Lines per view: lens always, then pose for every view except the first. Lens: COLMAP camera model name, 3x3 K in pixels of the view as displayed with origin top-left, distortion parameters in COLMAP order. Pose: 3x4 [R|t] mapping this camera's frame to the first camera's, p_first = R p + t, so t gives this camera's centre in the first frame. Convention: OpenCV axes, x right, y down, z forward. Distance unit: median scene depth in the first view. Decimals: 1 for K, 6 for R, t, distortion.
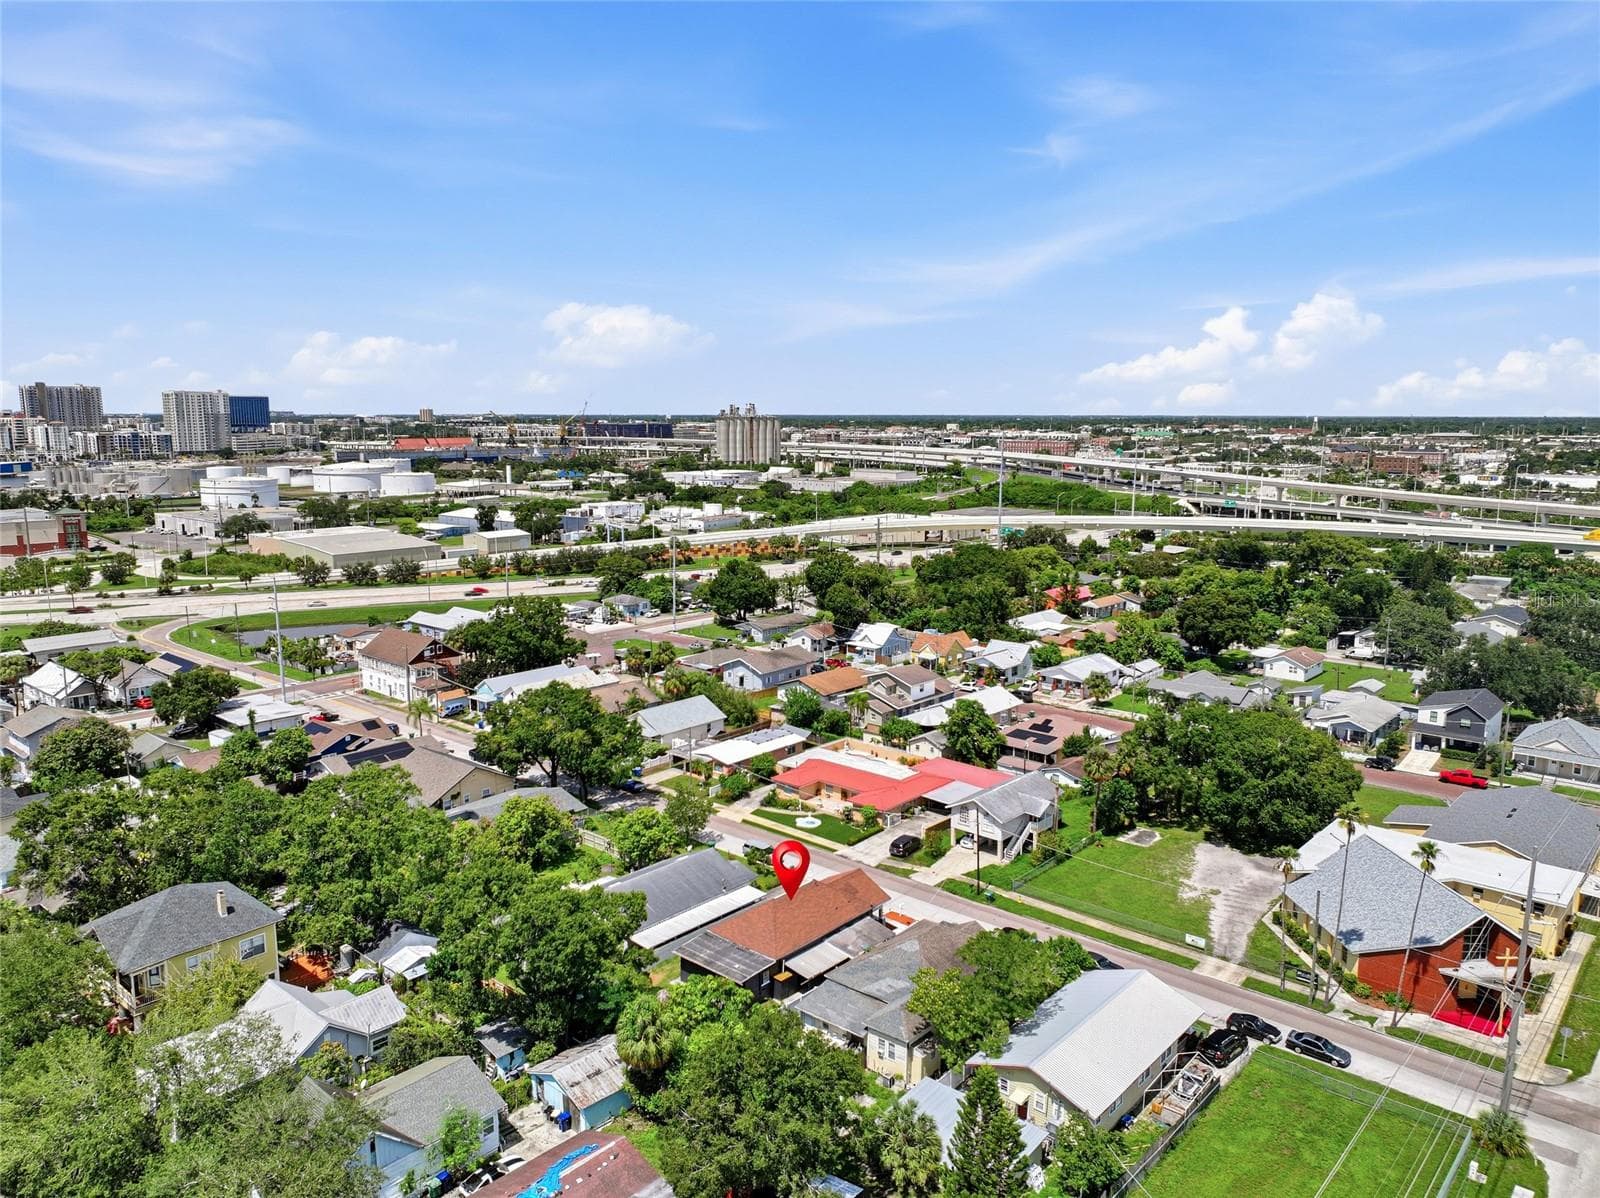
lens RADIAL K [[1130.3, 0, 793.6], [0, 1130.3, 592.6], [0, 0, 1]] dist [0.007662, 0.001563]
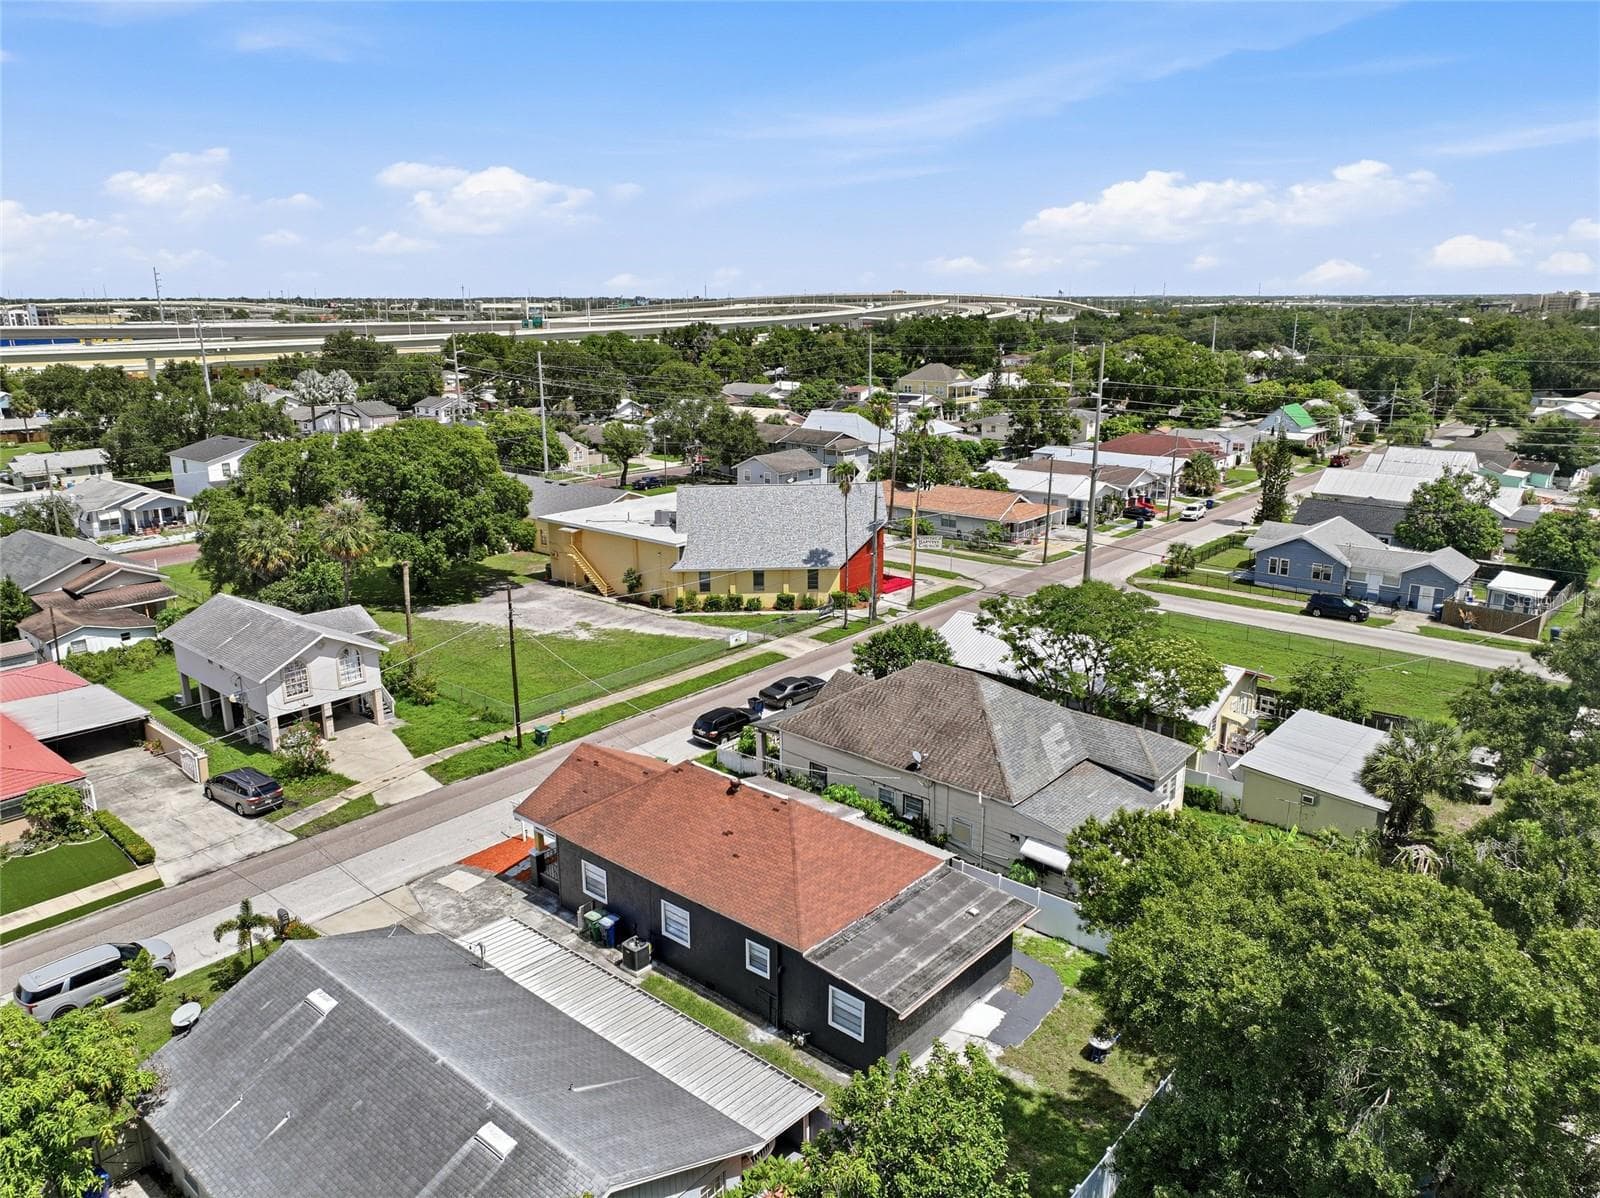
lens RADIAL K [[1119.5, 0, 794.6], [0, 1119.5, 603.8], [0, 0, 1]] dist [0.010728, 0.000950]
pose [[-0.007899, -0.264985, 0.964220, -0.271436], [0.162163, 0.951147, 0.262721, 0.061758], [-0.986732, 0.158436, 0.035457, 0.656367]]
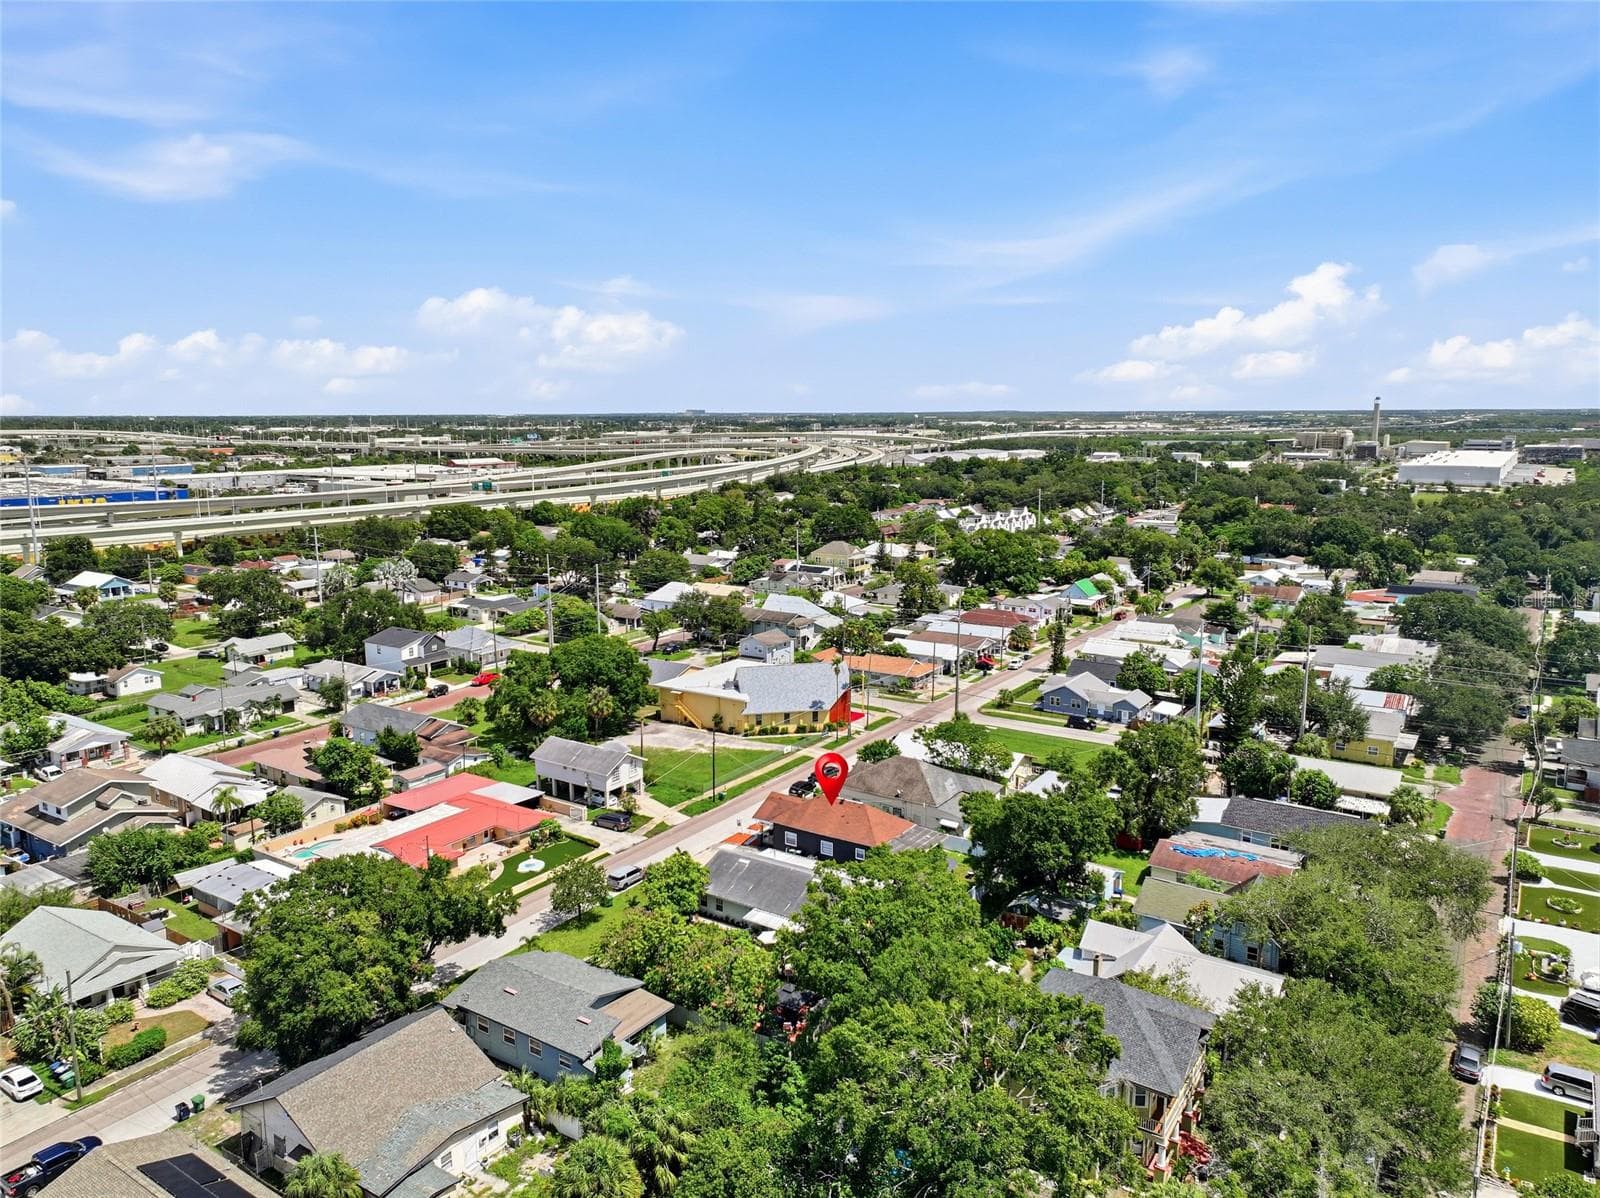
lens RADIAL K [[1119.5, 0, 794.6], [0, 1119.5, 603.8], [0, 0, 1]] dist [0.010728, 0.000950]
pose [[-0.128460, -0.169881, 0.977056, -0.786580], [0.159792, 0.968800, 0.189455, -0.124289], [-0.978757, 0.180463, -0.097306, 0.779033]]
